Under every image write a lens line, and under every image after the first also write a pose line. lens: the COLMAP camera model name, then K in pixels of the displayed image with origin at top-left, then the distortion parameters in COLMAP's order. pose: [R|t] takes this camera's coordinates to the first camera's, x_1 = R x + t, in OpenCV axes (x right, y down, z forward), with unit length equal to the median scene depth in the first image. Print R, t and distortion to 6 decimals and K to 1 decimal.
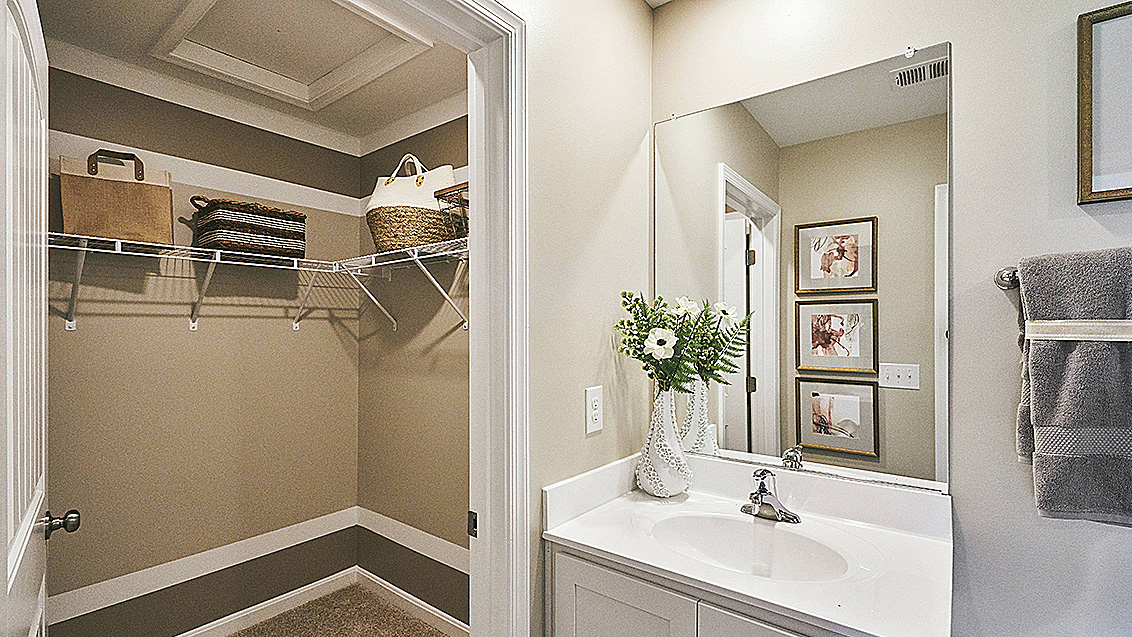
lens RADIAL K [[511.5, 0, 555.5], [0, 511.5, 325.6], [0, 0, 1]] dist [0.004248, 0.000487]
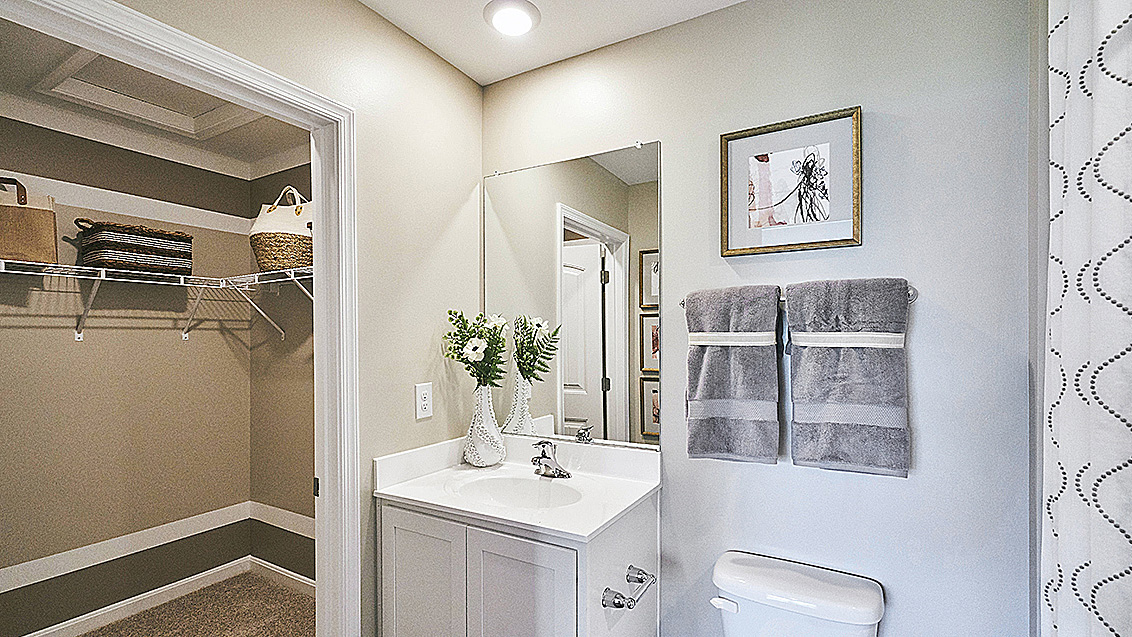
lens RADIAL K [[511.5, 0, 562.0], [0, 511.5, 337.3], [0, 0, 1]] dist [0.004248, 0.000487]
pose [[0.990498, -0.003742, 0.137477, 0.181616], [0.002656, 0.999964, 0.008084, -0.005198], [-0.137503, -0.007642, 0.990472, -0.251761]]
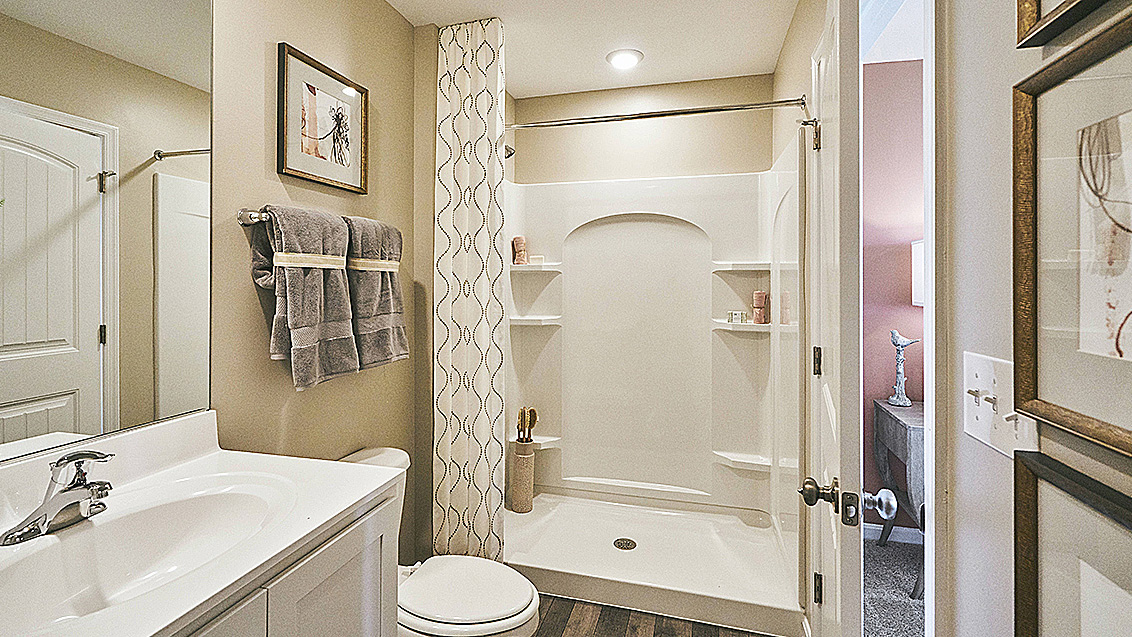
lens RADIAL K [[511.5, 0, 551.3], [0, 511.5, 281.4], [0, 0, 1]] dist [0.004248, 0.000487]
pose [[-0.385555, -0.003839, 0.922677, -0.326128], [-0.008695, 0.999962, 0.000527, 0.031107], [-0.922644, -0.007820, -0.385574, 0.469546]]
